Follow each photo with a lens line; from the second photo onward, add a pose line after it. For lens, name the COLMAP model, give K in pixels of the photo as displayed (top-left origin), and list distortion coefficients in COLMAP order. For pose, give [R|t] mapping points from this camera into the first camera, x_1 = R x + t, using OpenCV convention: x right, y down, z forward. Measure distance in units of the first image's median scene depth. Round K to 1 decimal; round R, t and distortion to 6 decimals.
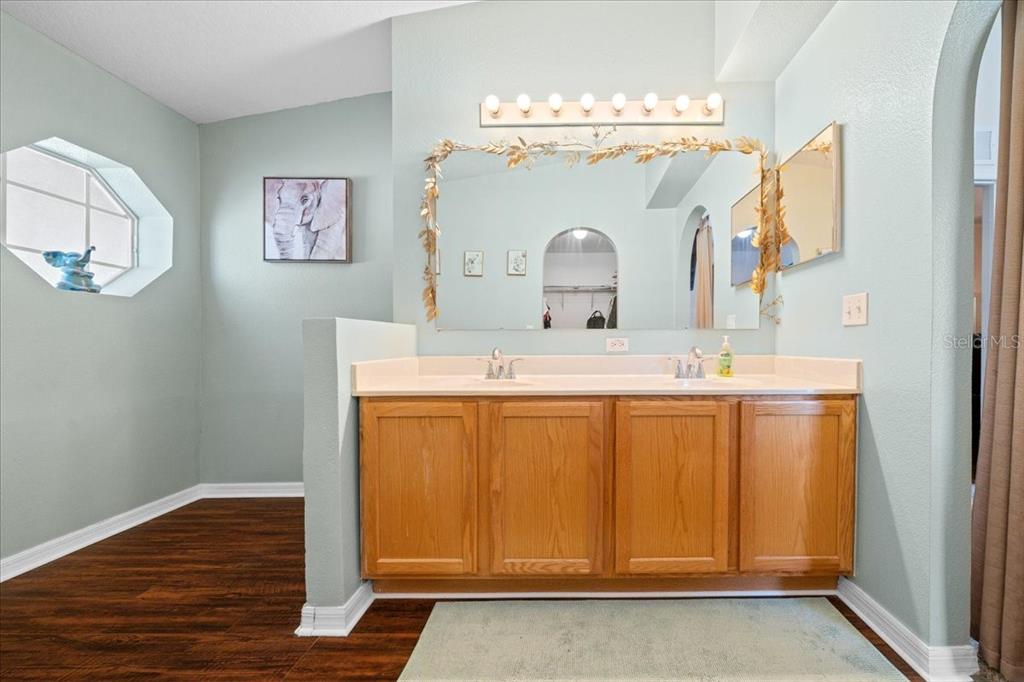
lens RADIAL K [[350.8, 0, 507.4], [0, 350.8, 341.3], [0, 0, 1]] dist [-0.005700, -0.000297]
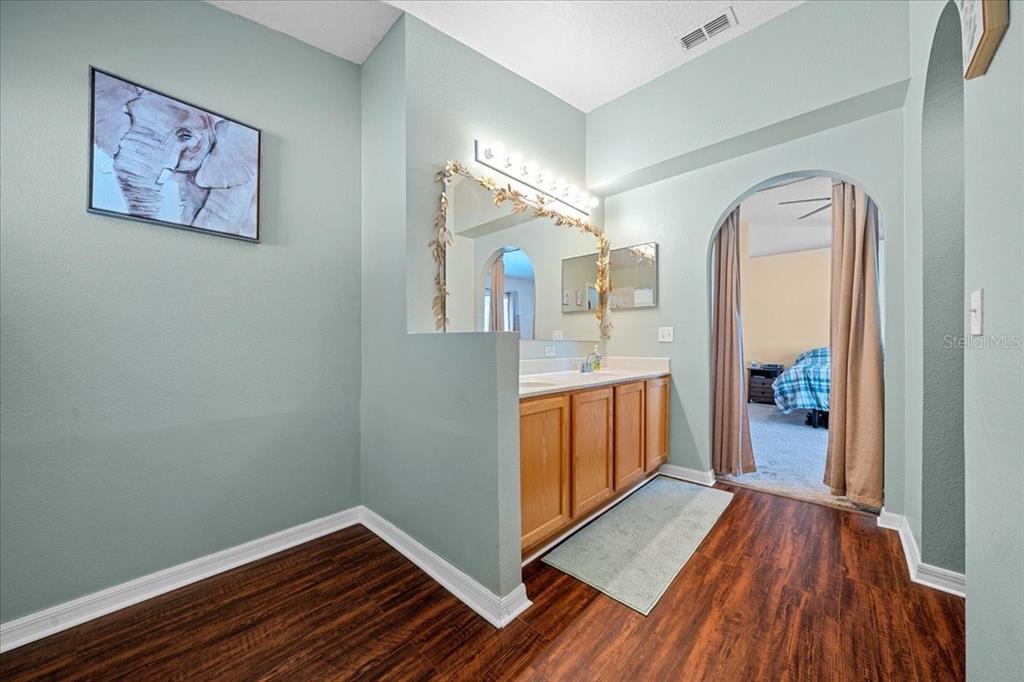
lens RADIAL K [[350.8, 0, 507.4], [0, 350.8, 341.3], [0, 0, 1]] dist [-0.005700, -0.000297]
pose [[0.698036, 0.013319, 0.715939, -0.621320], [-0.003955, 0.999883, -0.014744, -0.007472], [-0.716052, 0.007460, 0.698007, 0.107184]]
